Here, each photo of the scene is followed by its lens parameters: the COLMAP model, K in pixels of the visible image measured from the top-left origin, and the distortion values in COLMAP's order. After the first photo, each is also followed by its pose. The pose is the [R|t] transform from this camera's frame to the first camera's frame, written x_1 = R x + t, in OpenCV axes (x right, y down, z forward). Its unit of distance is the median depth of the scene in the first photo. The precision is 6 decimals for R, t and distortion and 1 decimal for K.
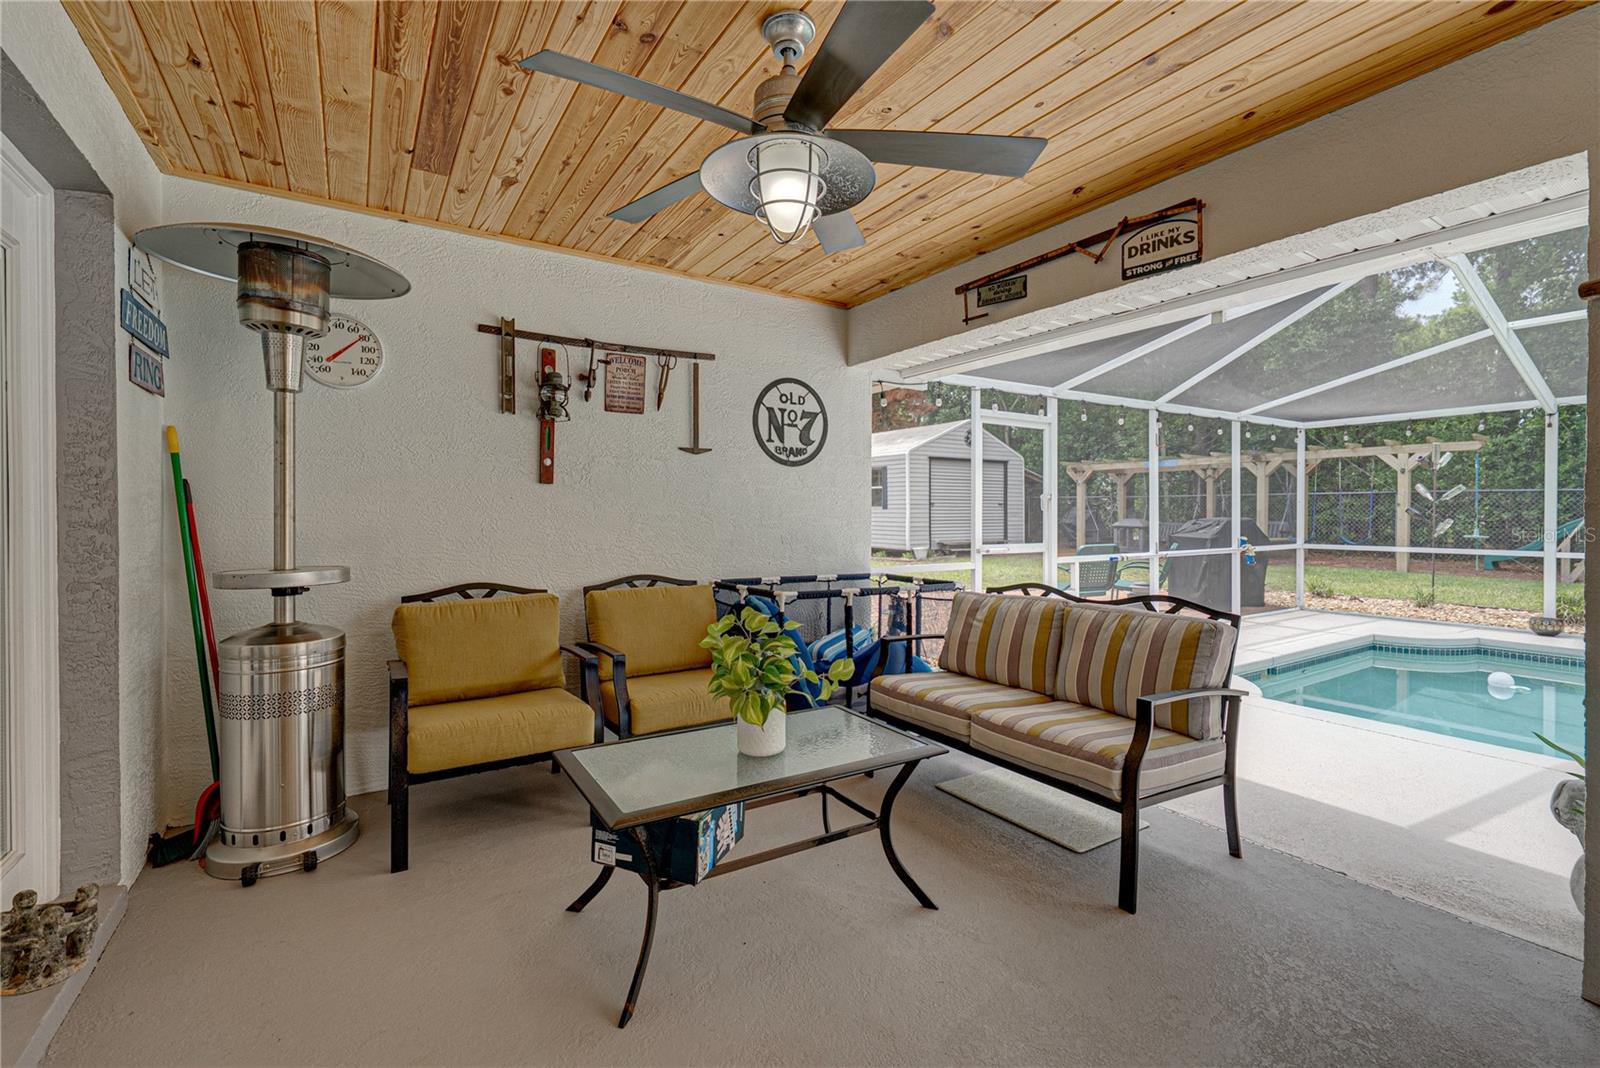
lens RADIAL K [[700.4, 0, 799.9], [0, 700.4, 518.7], [0, 0, 1]] dist [0.000466, 0.000768]
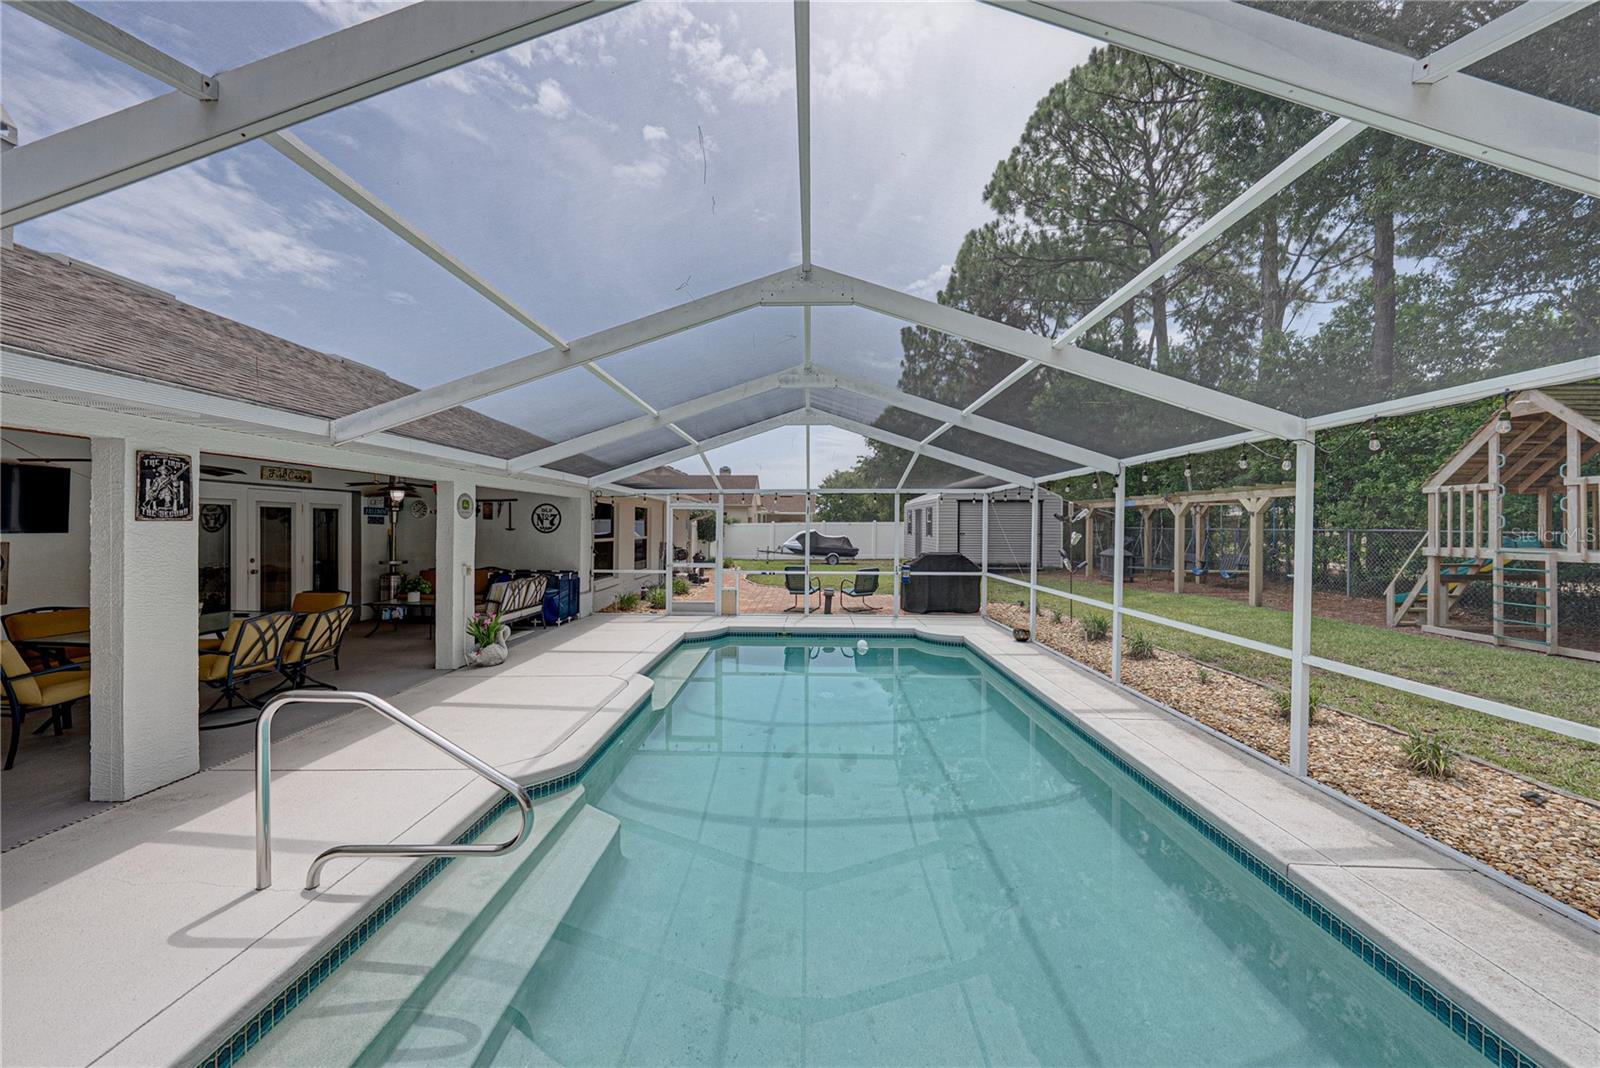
lens RADIAL K [[558.6, 0, 794.9], [0, 558.6, 530.6], [0, 0, 1]] dist [-0.003797, 0.001370]
pose [[0.827059, 0.009487, -0.562035, 2.172342], [-0.011212, 0.999937, 0.000380, -0.097266], [0.562003, 0.005987, 0.827113, -0.356889]]
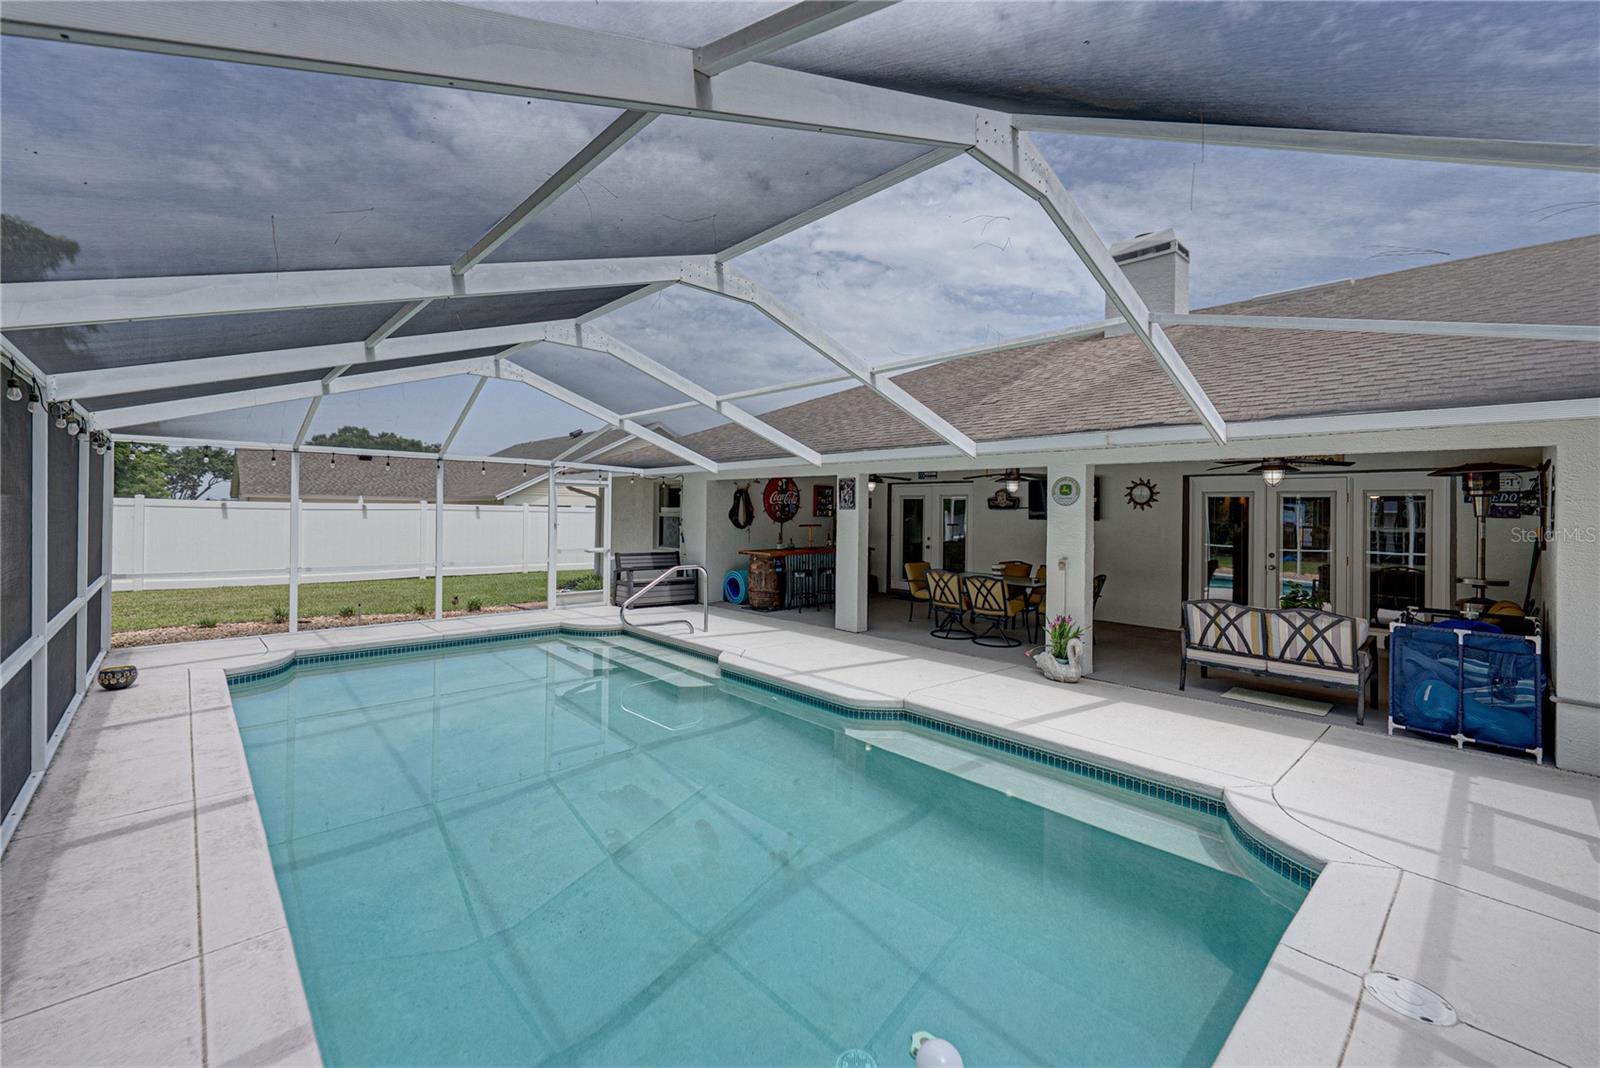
lens RADIAL K [[663.1, 0, 802.9], [0, 663.1, 509.3], [0, 0, 1]] dist [0.005165, -0.000702]
pose [[-0.982520, -0.013603, -0.185661, 1.475604], [-0.014849, 0.999876, 0.005325, -0.110466], [0.185565, 0.007989, -0.982599, 1.886284]]
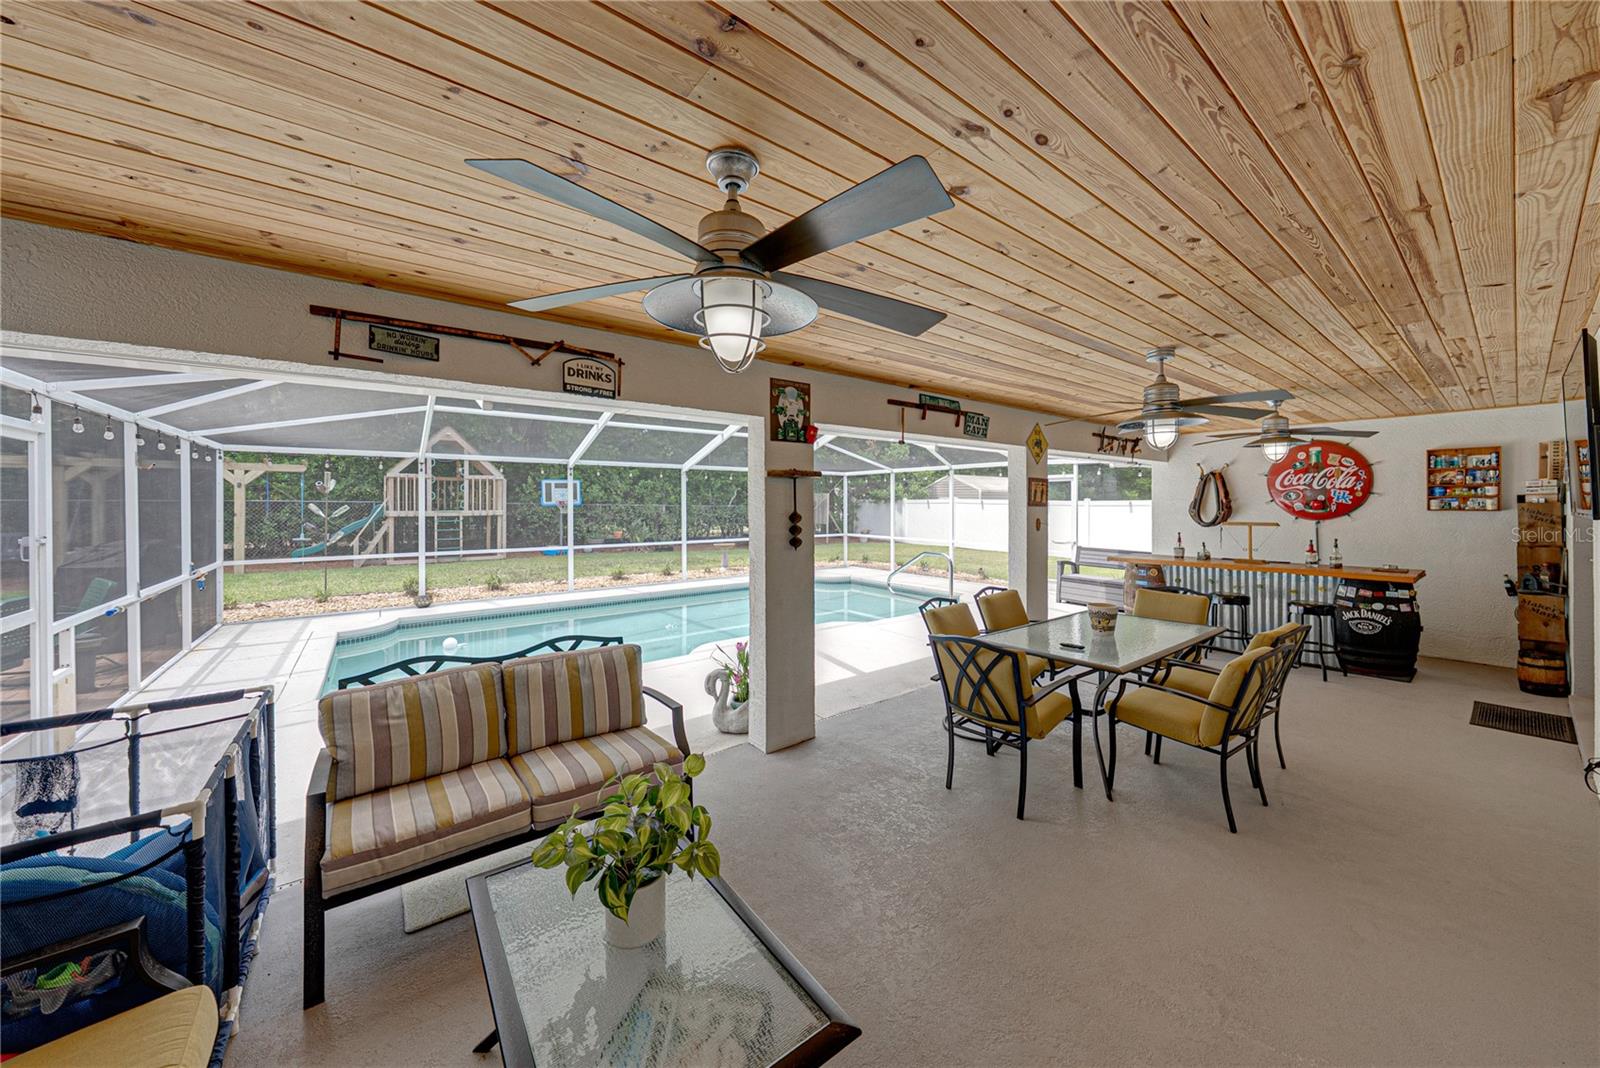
lens RADIAL K [[548.2, 0, 815.7], [0, 548.2, 509.9], [0, 0, 1]] dist [-0.001665, 0.000151]
pose [[-0.098969, -0.011757, 0.995021, -0.361689], [0.007545, 0.999893, 0.012565, -0.090769], [-0.995062, 0.008751, -0.098869, 0.428447]]
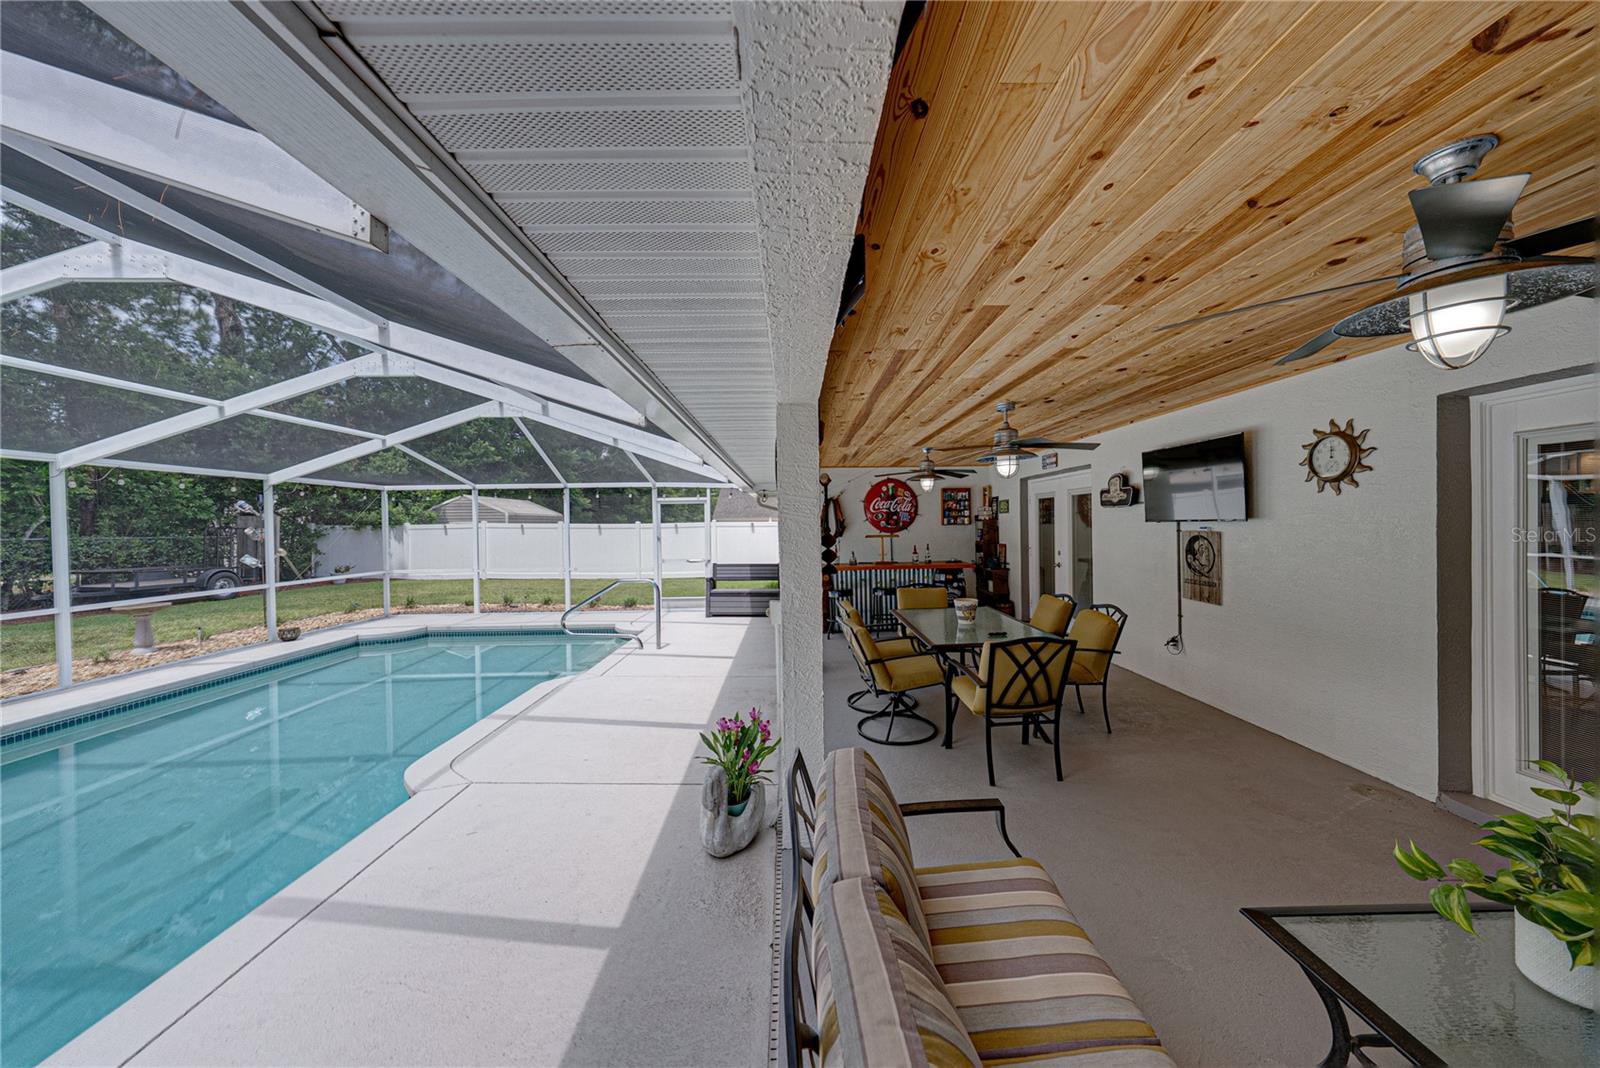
lens RADIAL K [[542.9, 0, 805.3], [0, 542.9, 529.9], [0, 0, 1]] dist [-0.004162, 0.000476]
pose [[-0.856306, 0.007124, 0.516420, 0.171964], [0.018314, 0.999695, 0.016577, -0.087292], [-0.516144, 0.023653, -0.856175, 0.961662]]
